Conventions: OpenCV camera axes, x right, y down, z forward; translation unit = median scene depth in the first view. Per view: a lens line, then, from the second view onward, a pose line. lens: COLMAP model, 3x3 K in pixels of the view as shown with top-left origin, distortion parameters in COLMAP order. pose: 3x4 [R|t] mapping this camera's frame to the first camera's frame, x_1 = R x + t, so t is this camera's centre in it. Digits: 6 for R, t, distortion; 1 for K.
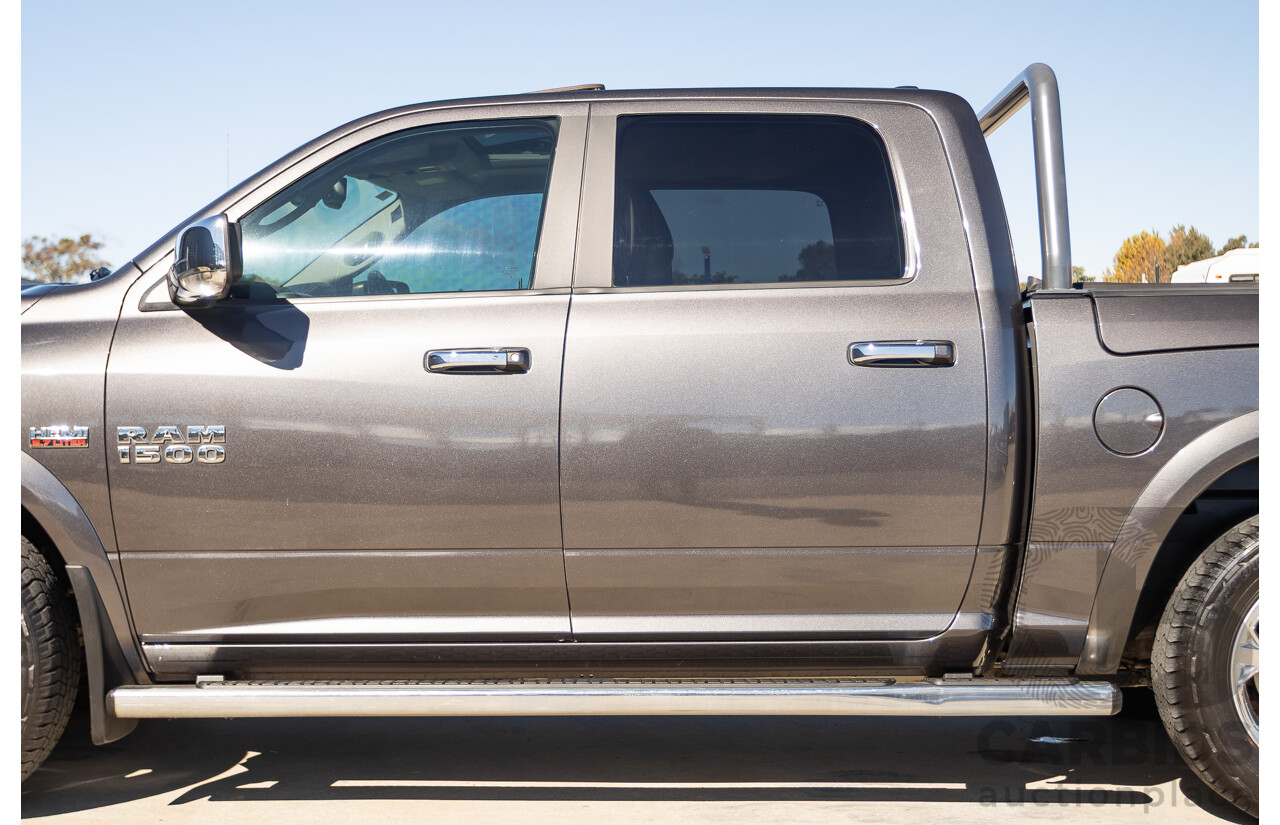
lens RADIAL K [[2752.6, 0, 636.7], [0, 2752.6, 384.6], [0, 0, 1]] dist [0.068195, -0.298493]
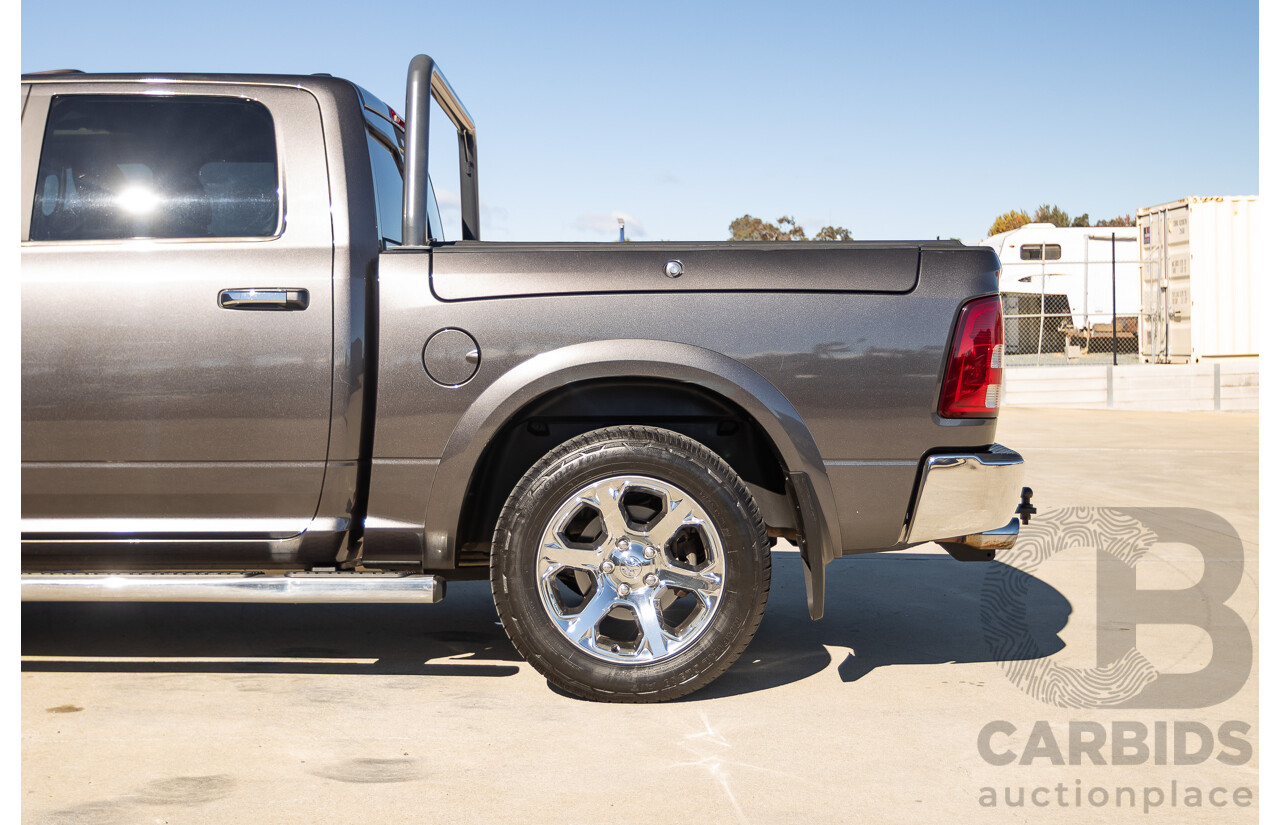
lens RADIAL K [[2247.7, 0, 640.0], [0, 2247.7, 412.5], [0, 0, 1]] dist [-0.003711, 0.057553]
pose [[0.999955, 0.007162, 0.006174, 0.247278], [-0.007377, 0.999342, 0.035514, 0.002185], [-0.005916, -0.035558, 0.999350, 0.029421]]
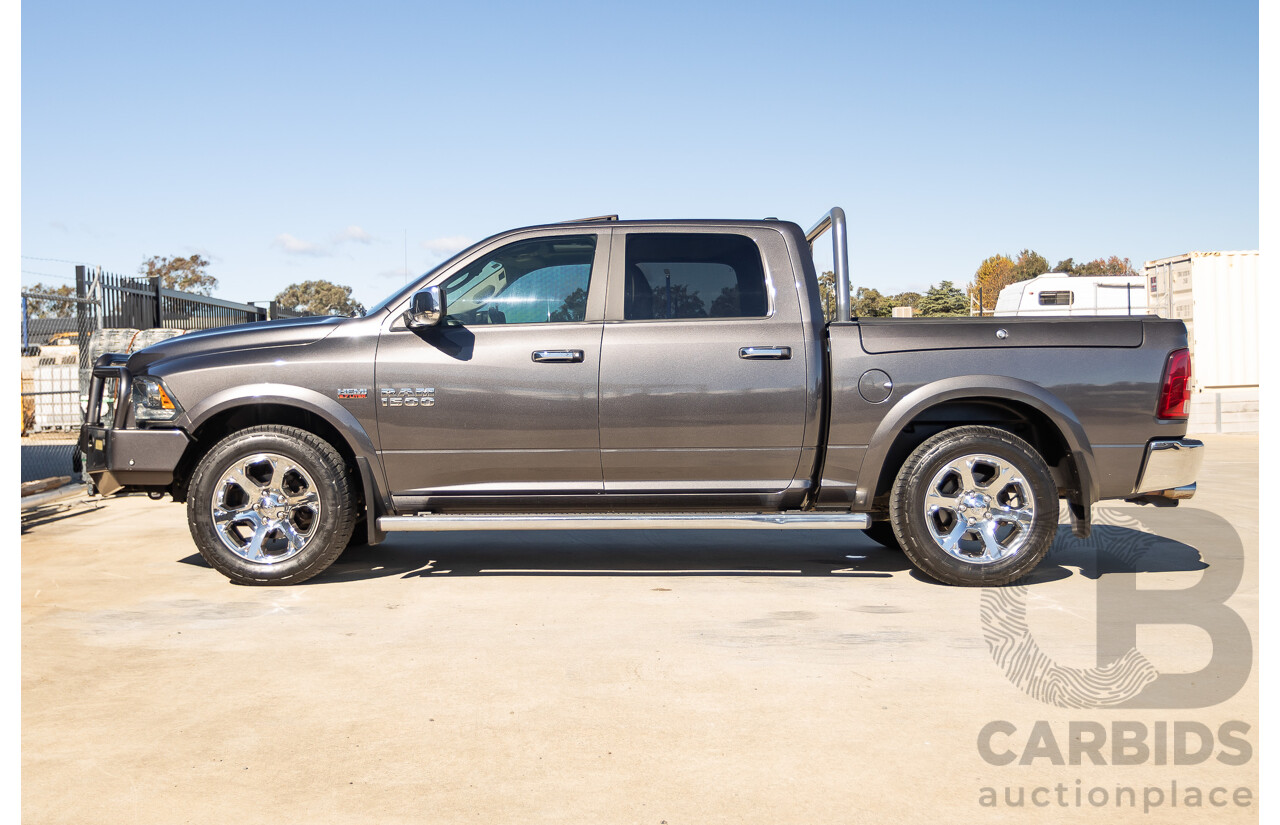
lens RADIAL K [[2156.5, 0, 636.2], [0, 2156.5, 399.8], [0, 0, 1]] dist [0.000480, -0.109374]
pose [[0.999937, 0.000779, 0.011182, -0.017594], [-0.000936, 0.999902, 0.013964, 0.001164], [-0.011170, -0.013973, 0.999840, -0.590737]]
